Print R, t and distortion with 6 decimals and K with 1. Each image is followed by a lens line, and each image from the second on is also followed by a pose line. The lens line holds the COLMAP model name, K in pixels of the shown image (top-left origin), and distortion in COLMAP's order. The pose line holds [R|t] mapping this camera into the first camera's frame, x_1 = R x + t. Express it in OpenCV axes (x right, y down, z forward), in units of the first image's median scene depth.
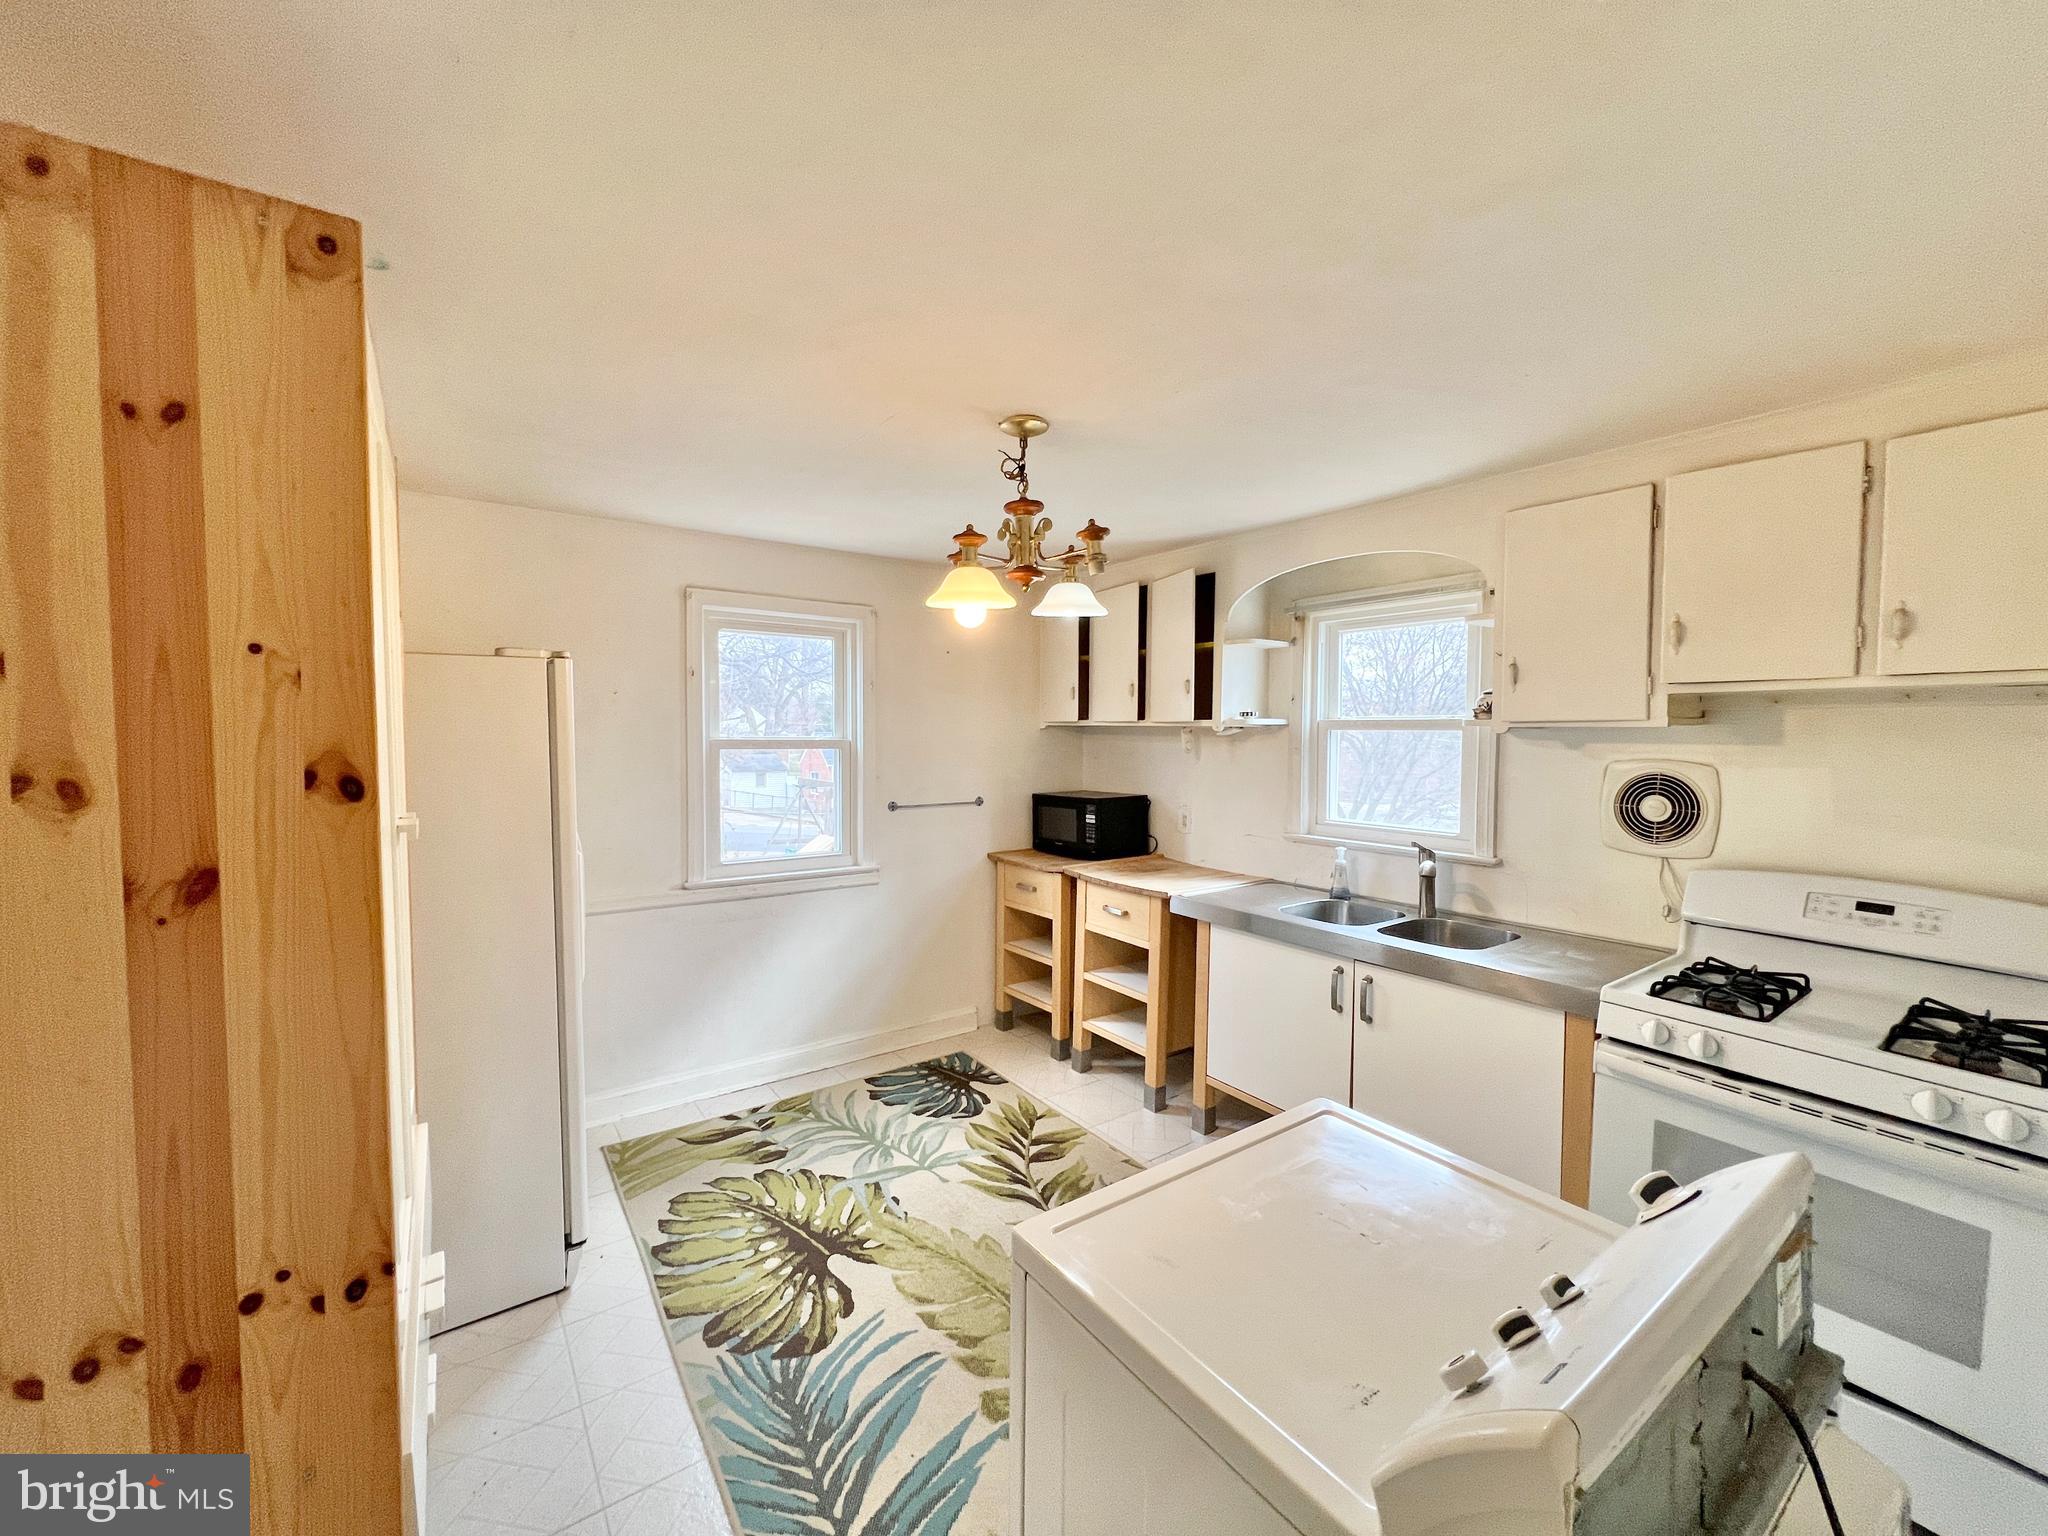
lens RADIAL K [[816.9, 0, 1026.5], [0, 816.9, 767.5], [0, 0, 1]] dist [-0.001761, 0.000735]
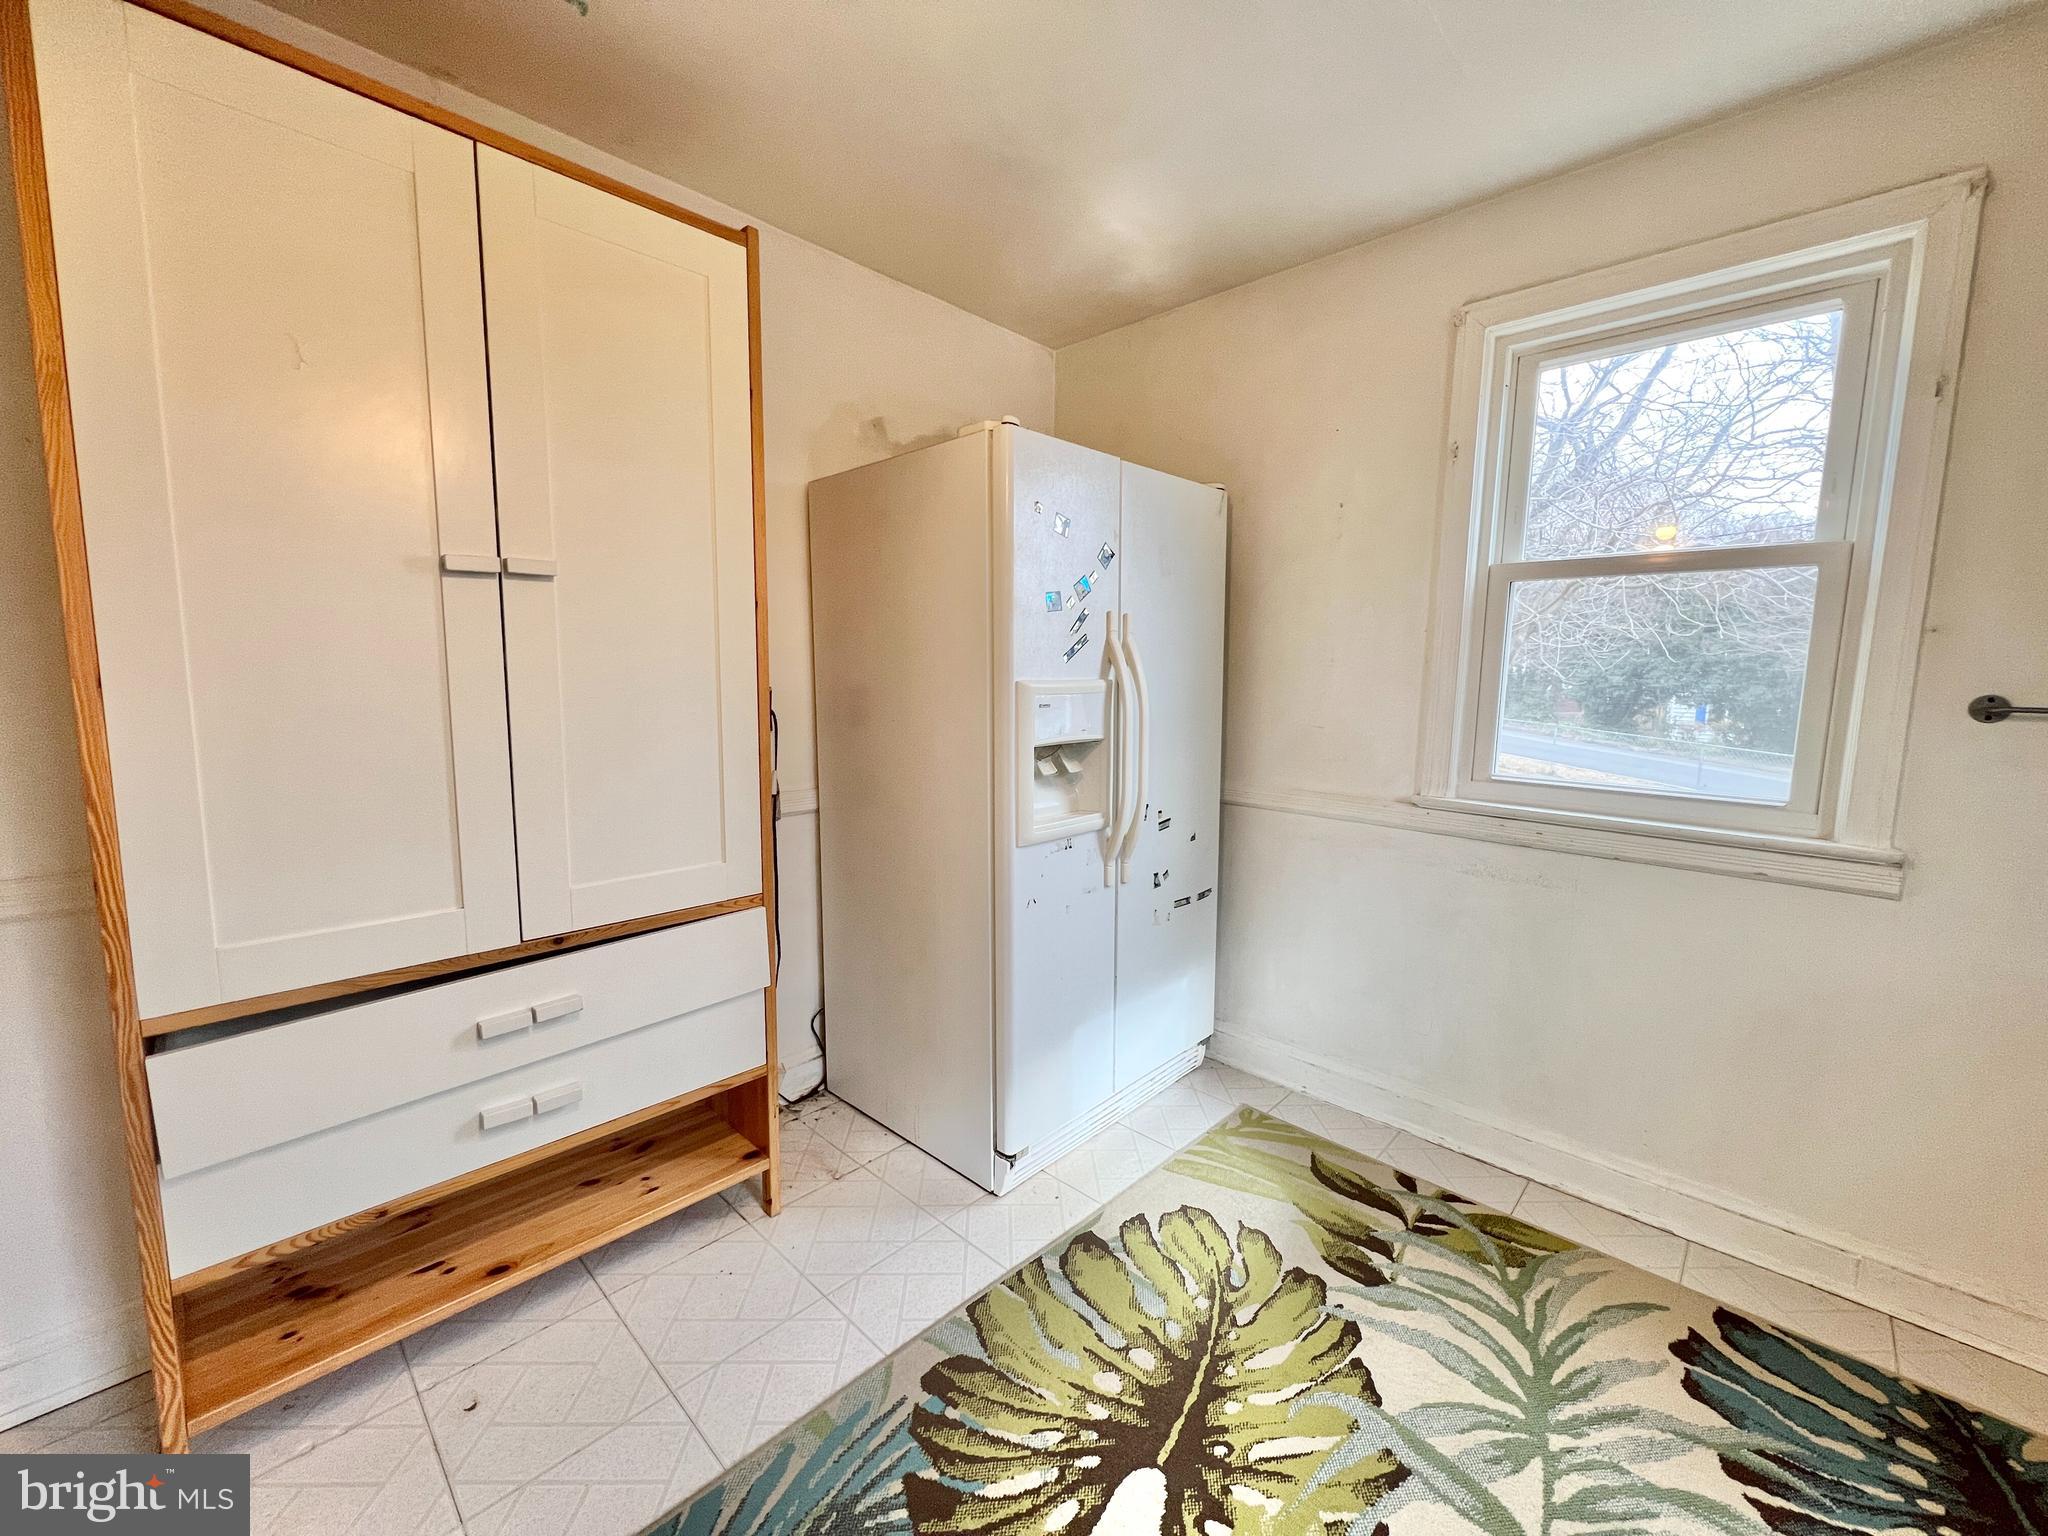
lens RADIAL K [[816.9, 0, 1018.3], [0, 816.9, 764.1], [0, 0, 1]] dist [-0.001761, 0.000735]
pose [[0.160474, 0.106691, -0.981257, 0.162859], [-0.054238, 0.993592, 0.099162, 0.073286], [0.985549, 0.037309, 0.165232, 0.609506]]
